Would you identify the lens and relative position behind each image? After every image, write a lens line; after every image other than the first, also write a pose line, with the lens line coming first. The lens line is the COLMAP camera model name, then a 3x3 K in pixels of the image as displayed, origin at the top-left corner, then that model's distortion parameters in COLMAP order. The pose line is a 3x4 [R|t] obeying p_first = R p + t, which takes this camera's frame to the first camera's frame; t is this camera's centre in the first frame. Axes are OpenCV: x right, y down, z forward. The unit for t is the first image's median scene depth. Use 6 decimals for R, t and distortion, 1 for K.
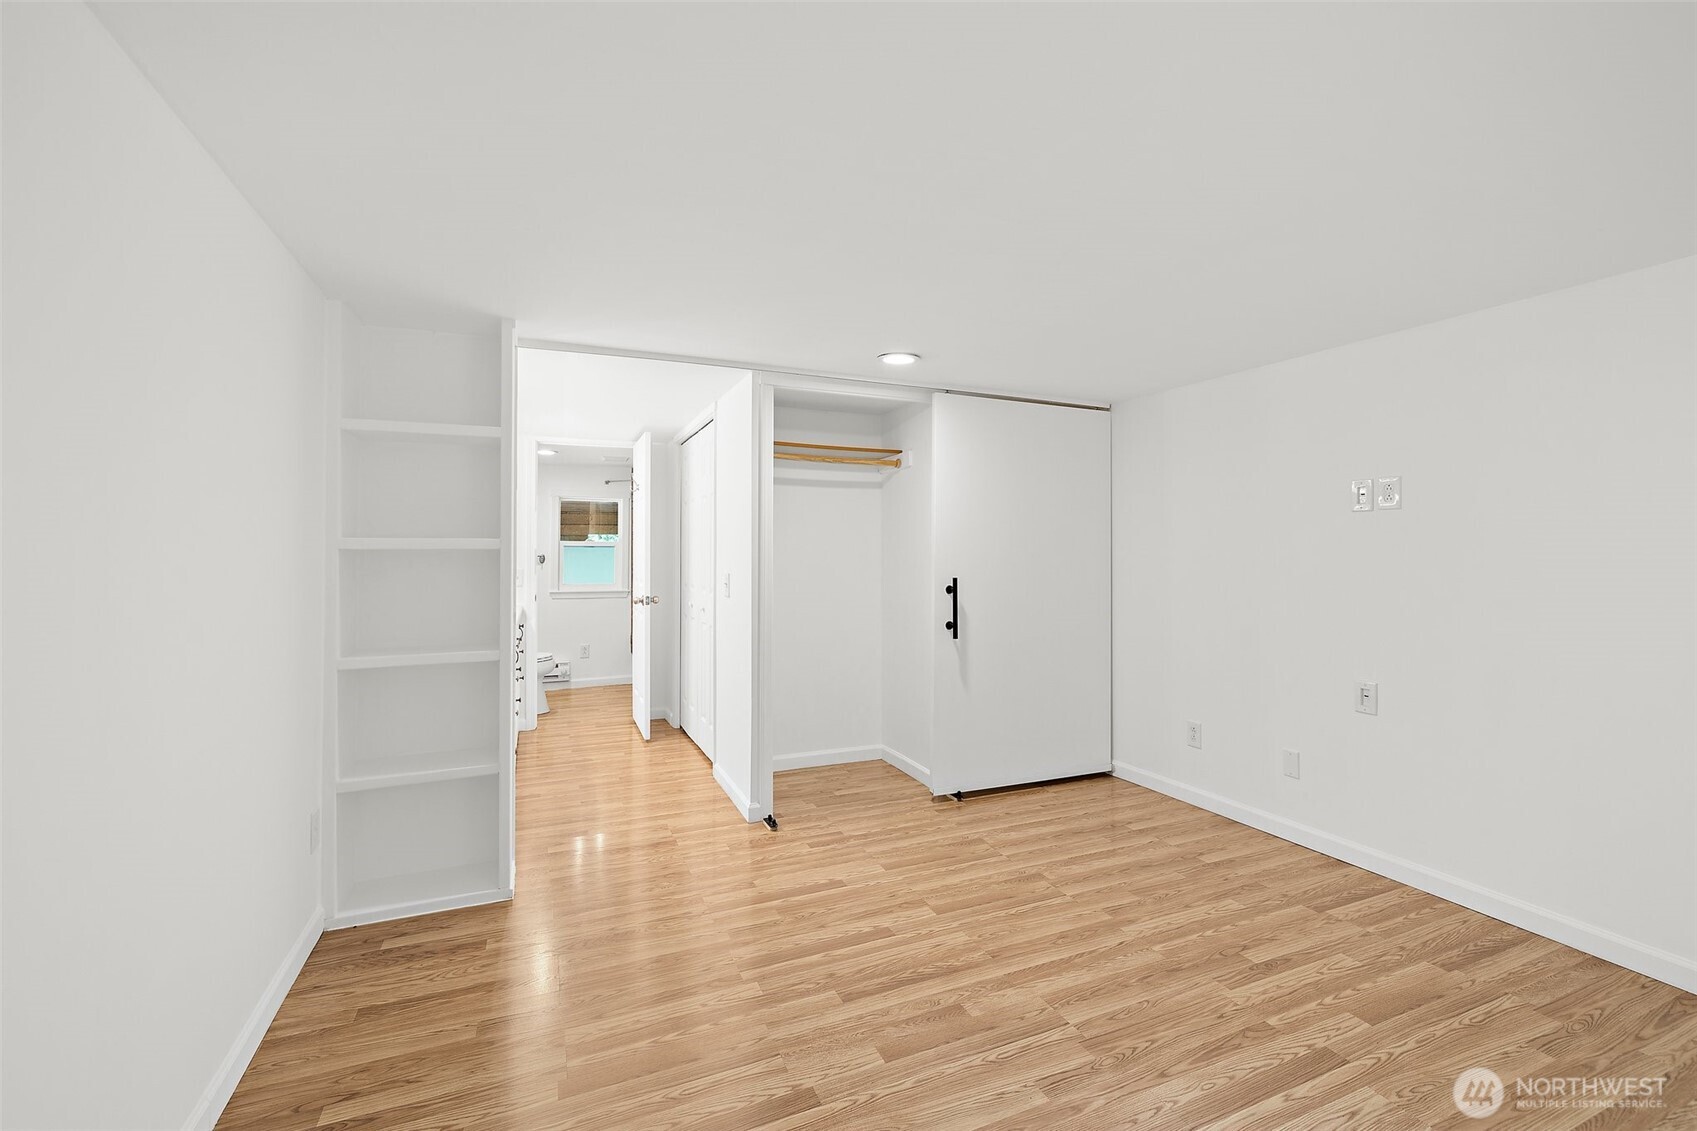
lens RADIAL K [[717.5, 0, 858.4], [0, 717.5, 559.4], [0, 0, 1]] dist [0.000609, -0.000374]
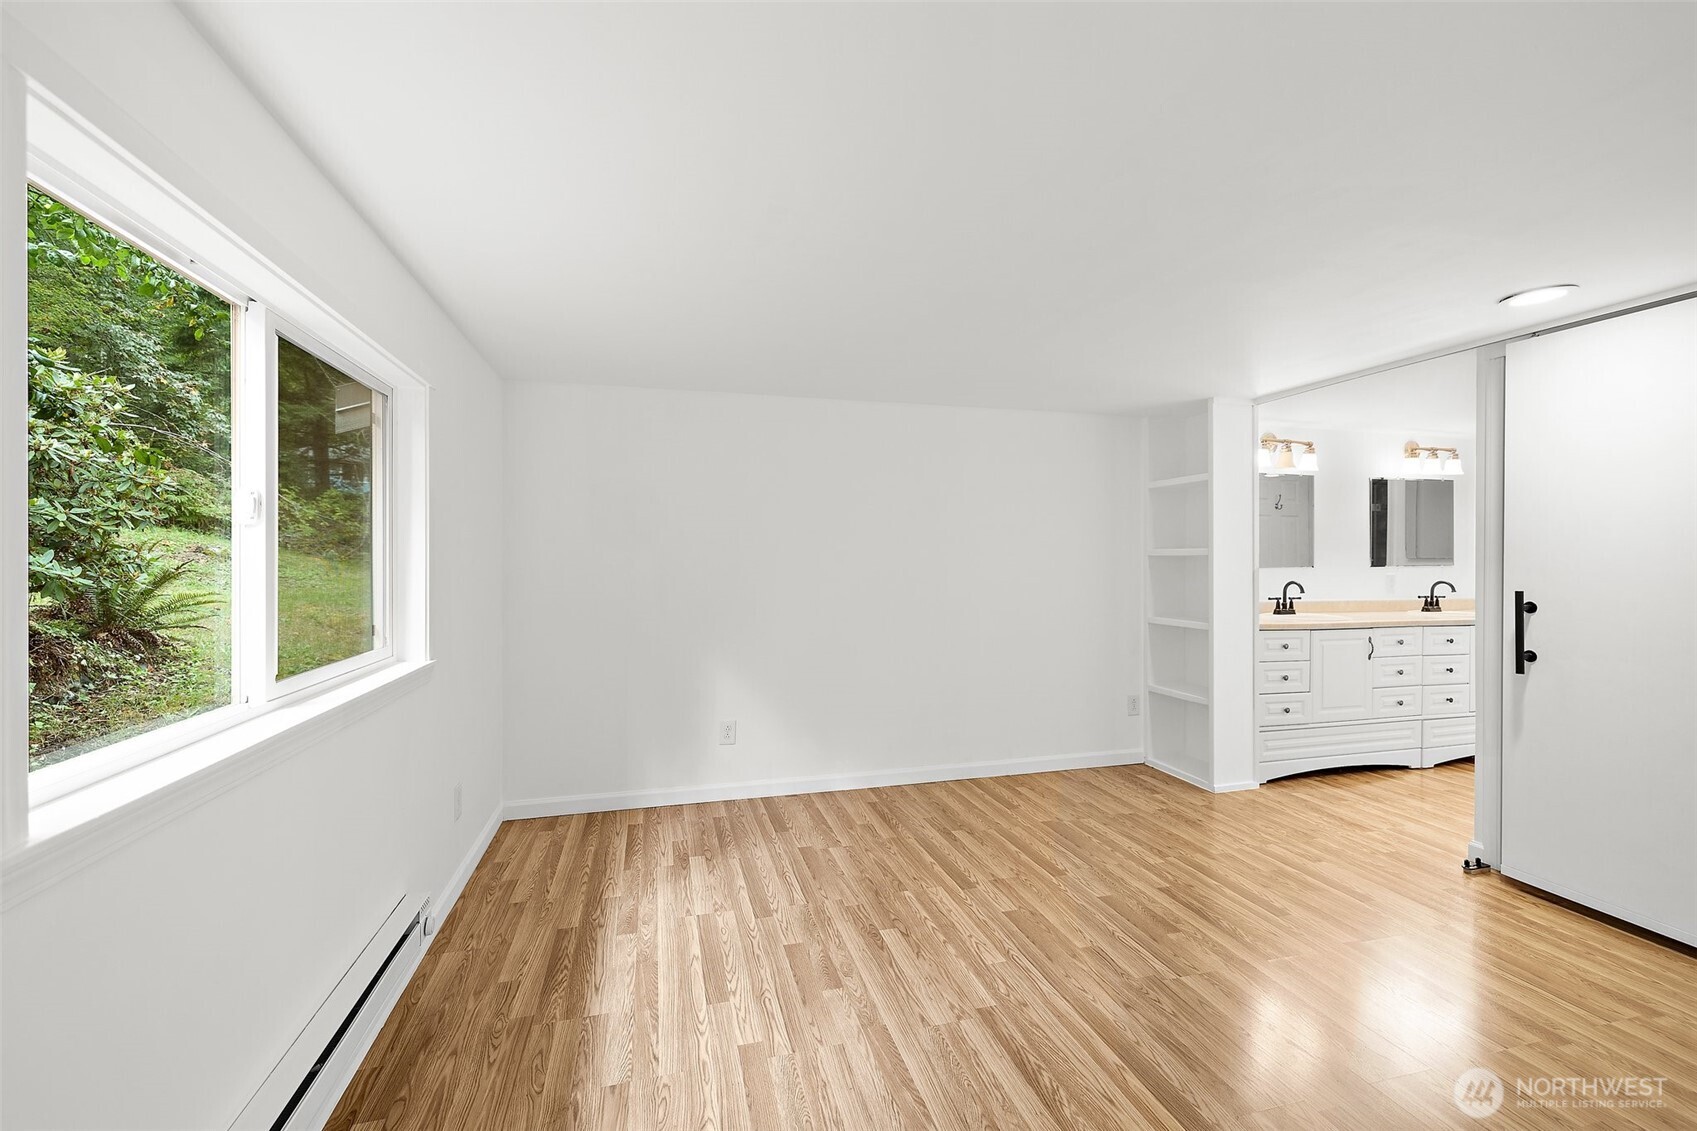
lens RADIAL K [[717.5, 0, 850.6], [0, 717.5, 556.3], [0, 0, 1]] dist [0.000609, -0.000374]
pose [[-0.145501, -0.002324, -0.989355, 1.570949], [-0.003702, 0.999992, -0.001805, -0.009460], [0.989351, 0.003400, -0.145509, 0.688724]]
